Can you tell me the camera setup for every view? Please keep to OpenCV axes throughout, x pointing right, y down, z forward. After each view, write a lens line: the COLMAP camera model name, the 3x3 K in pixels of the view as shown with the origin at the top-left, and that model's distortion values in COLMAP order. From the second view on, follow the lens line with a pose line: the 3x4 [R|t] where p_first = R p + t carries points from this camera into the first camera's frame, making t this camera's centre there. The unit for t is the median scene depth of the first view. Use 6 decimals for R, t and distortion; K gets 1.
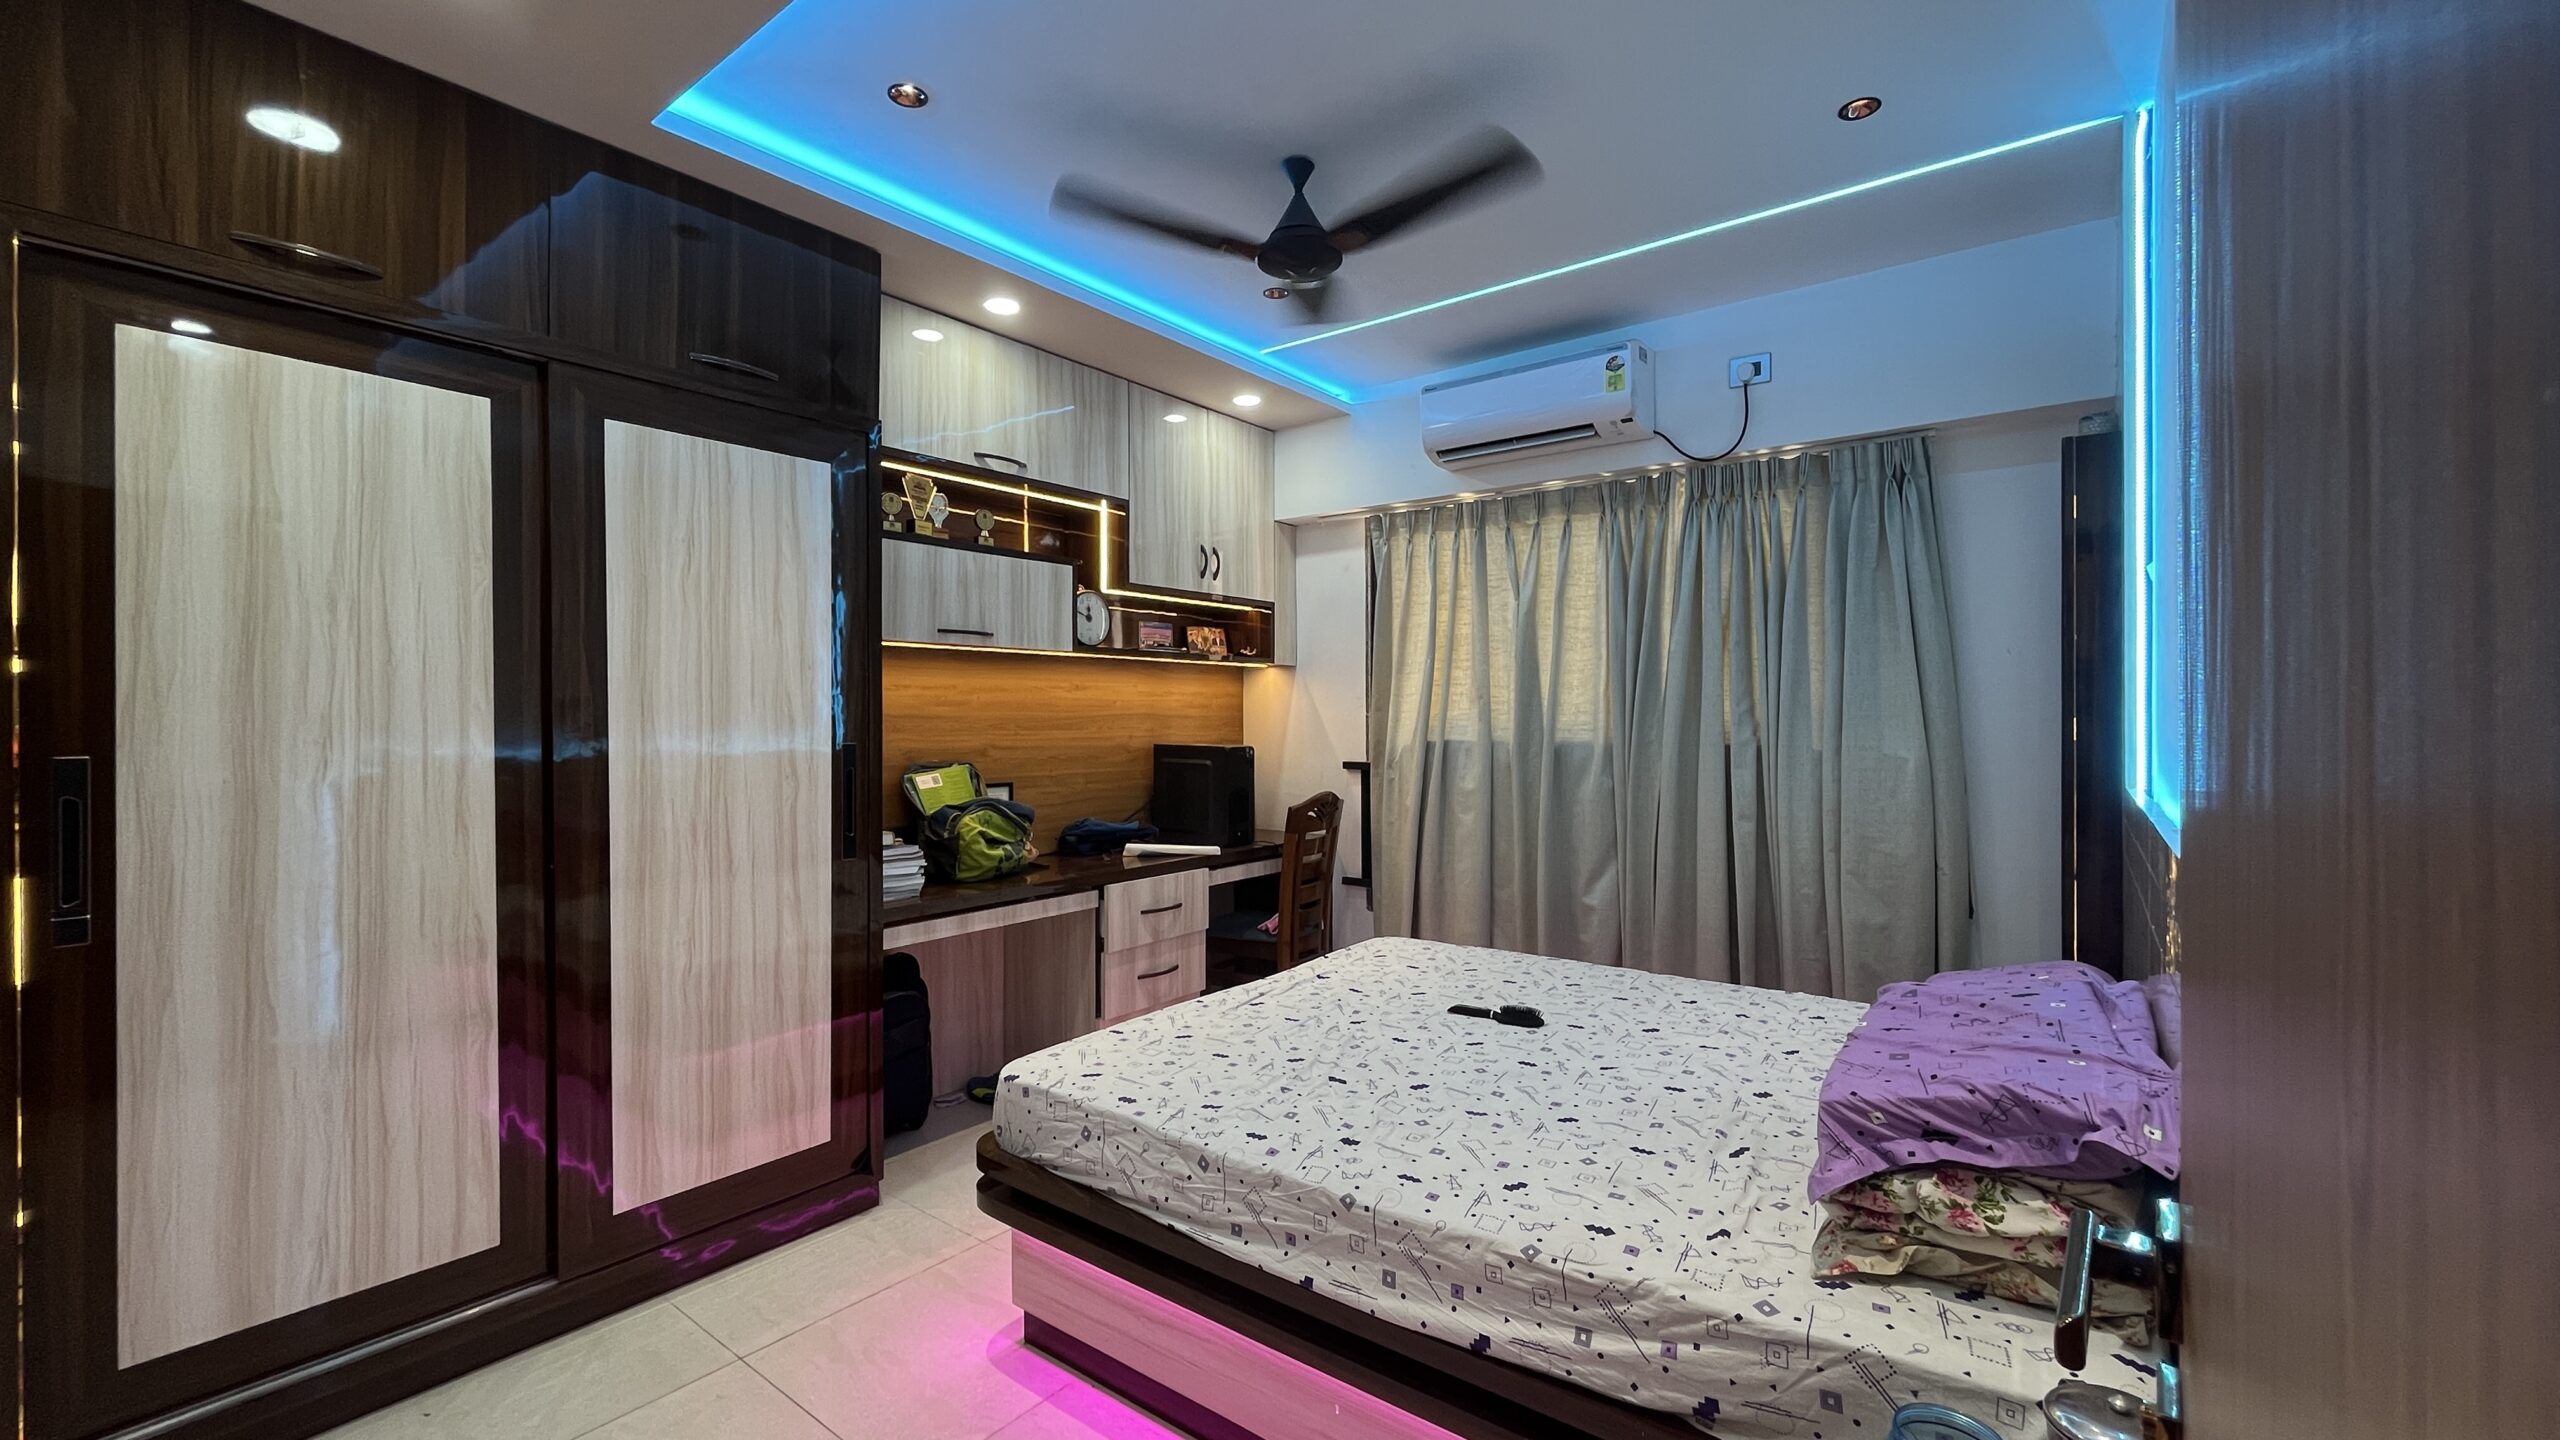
lens RADIAL K [[1035.8, 0, 1276.3], [0, 1035.8, 720.3], [0, 0, 1]] dist [-0.002796, -0.000062]
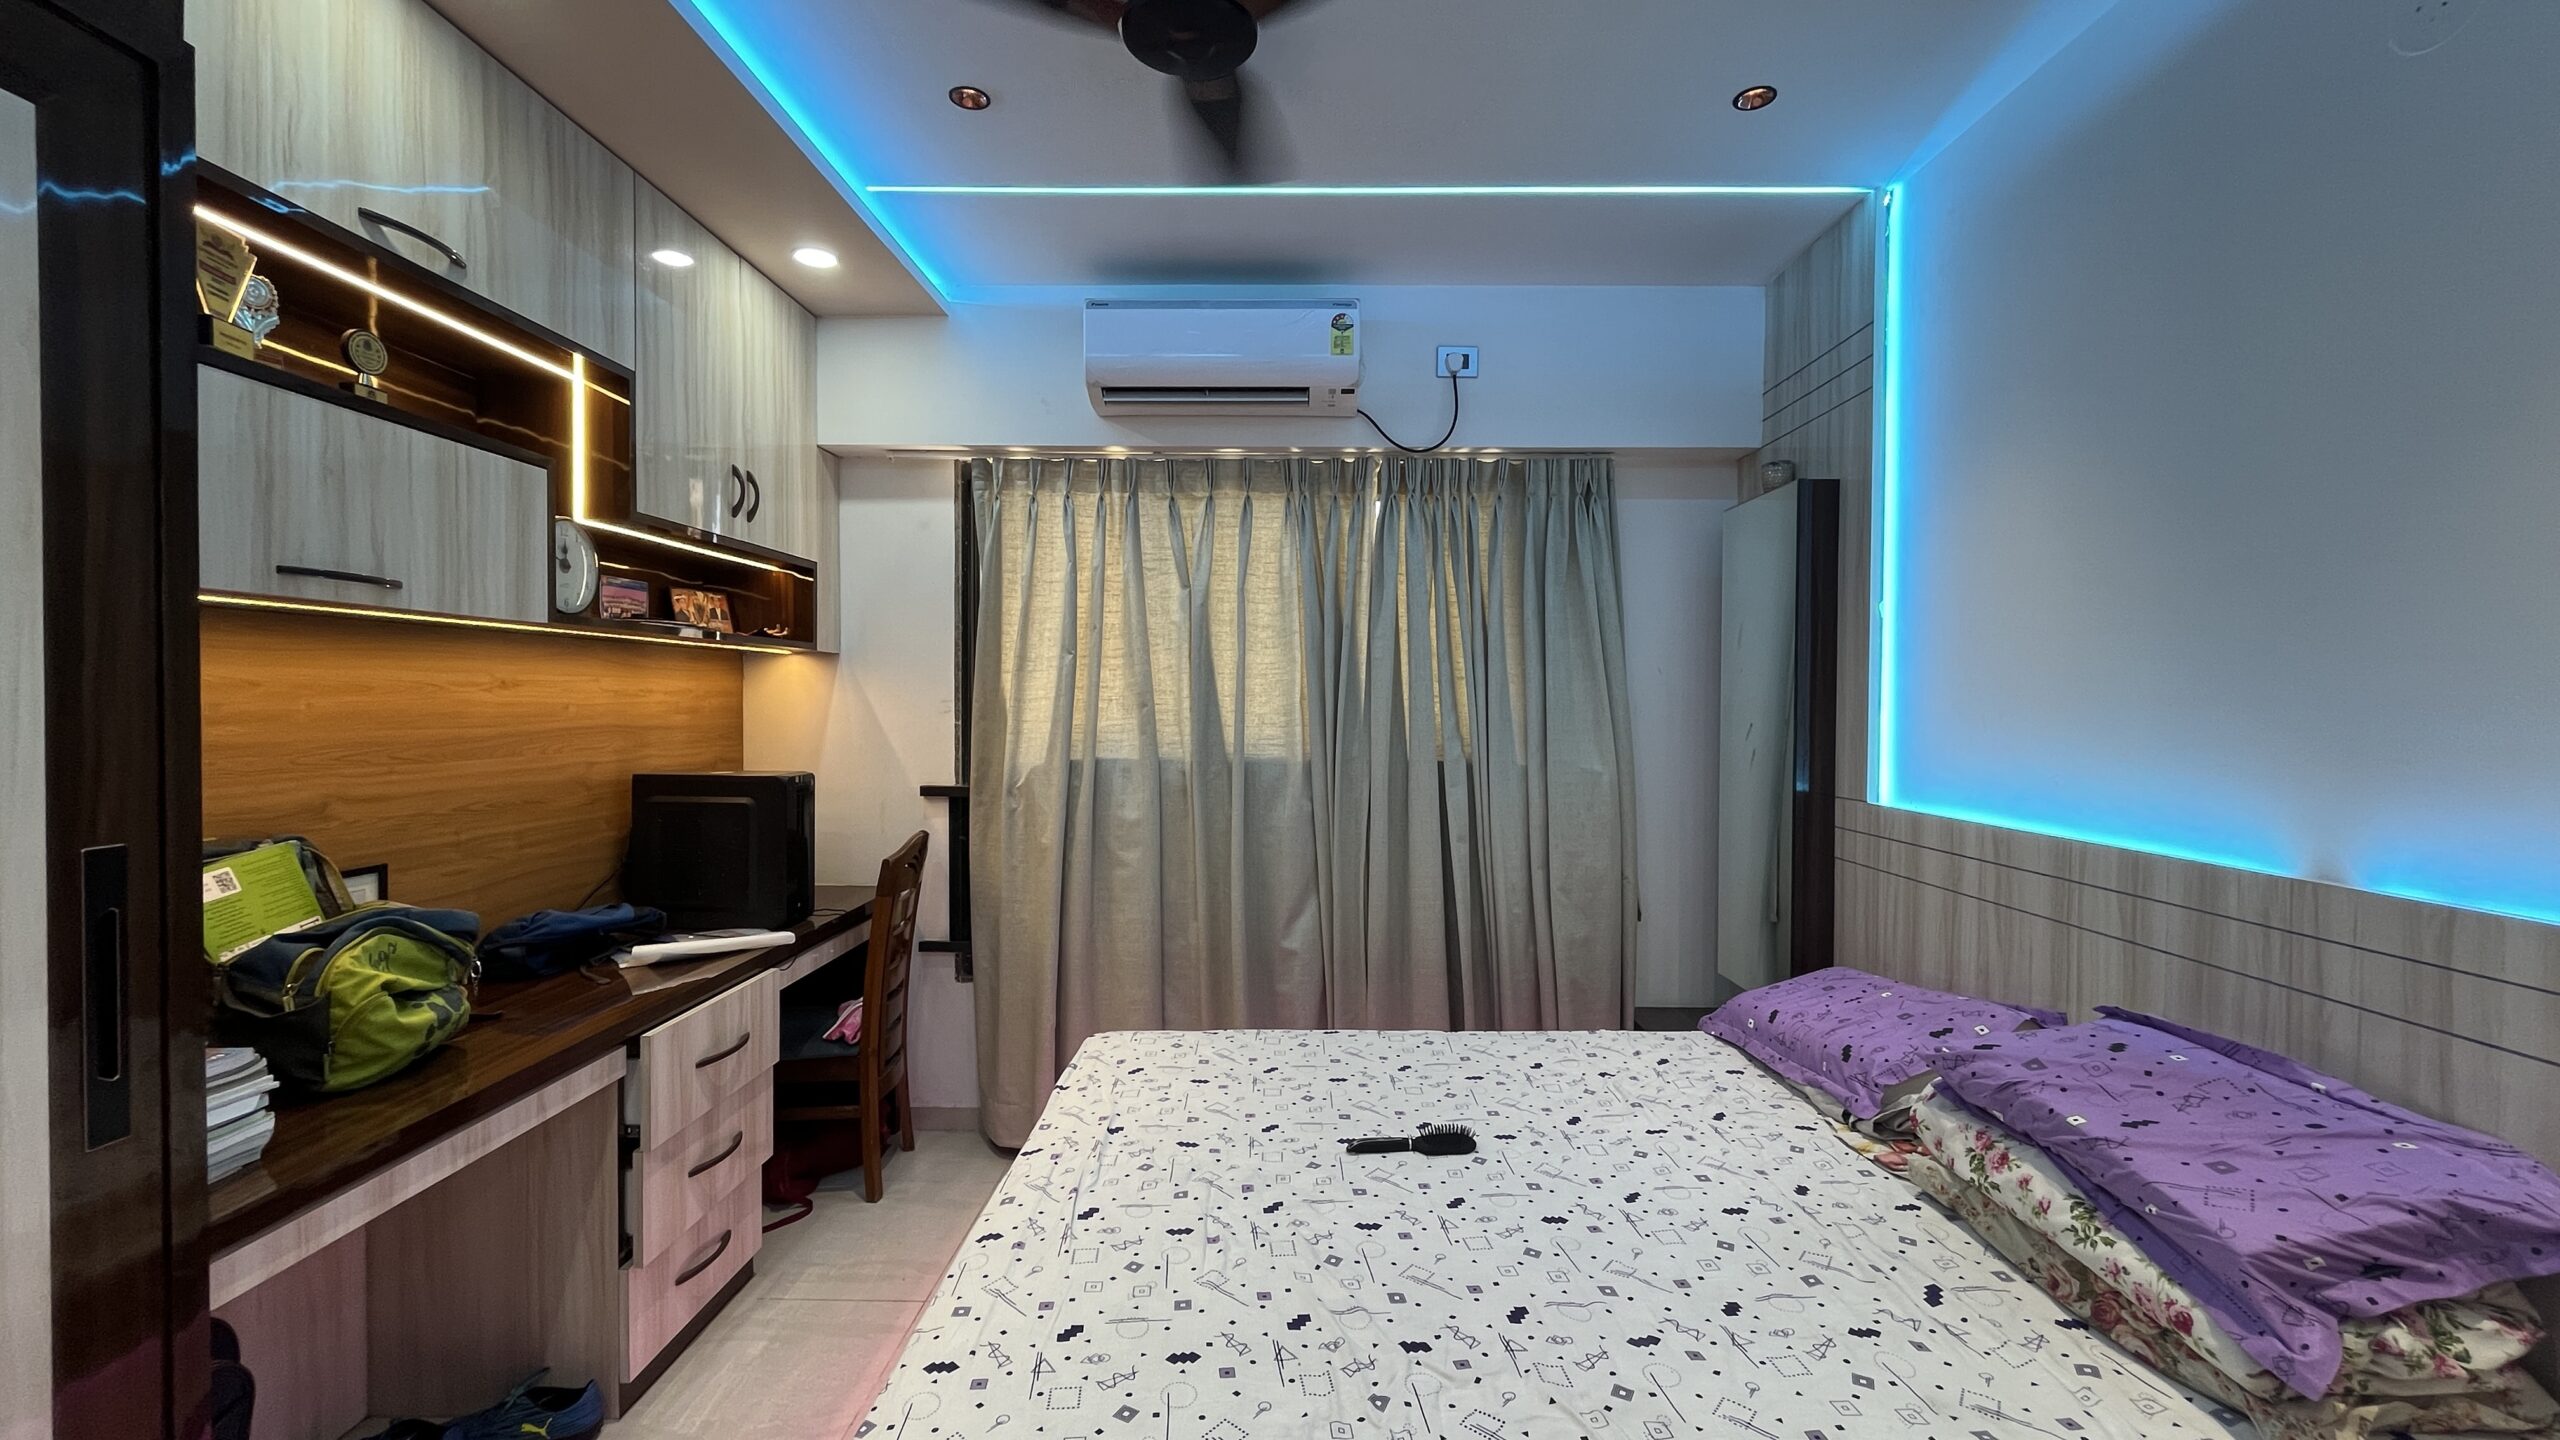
lens RADIAL K [[1036.7, 0, 1281.4], [0, 1036.7, 716.4], [0, 0, 1]] dist [-0.002697, -0.000469]
pose [[0.794849, -0.003880, 0.606795, -0.213921], [-0.004160, 0.999921, 0.011842, -0.023748], [-0.606793, -0.011937, 0.794771, 0.306119]]
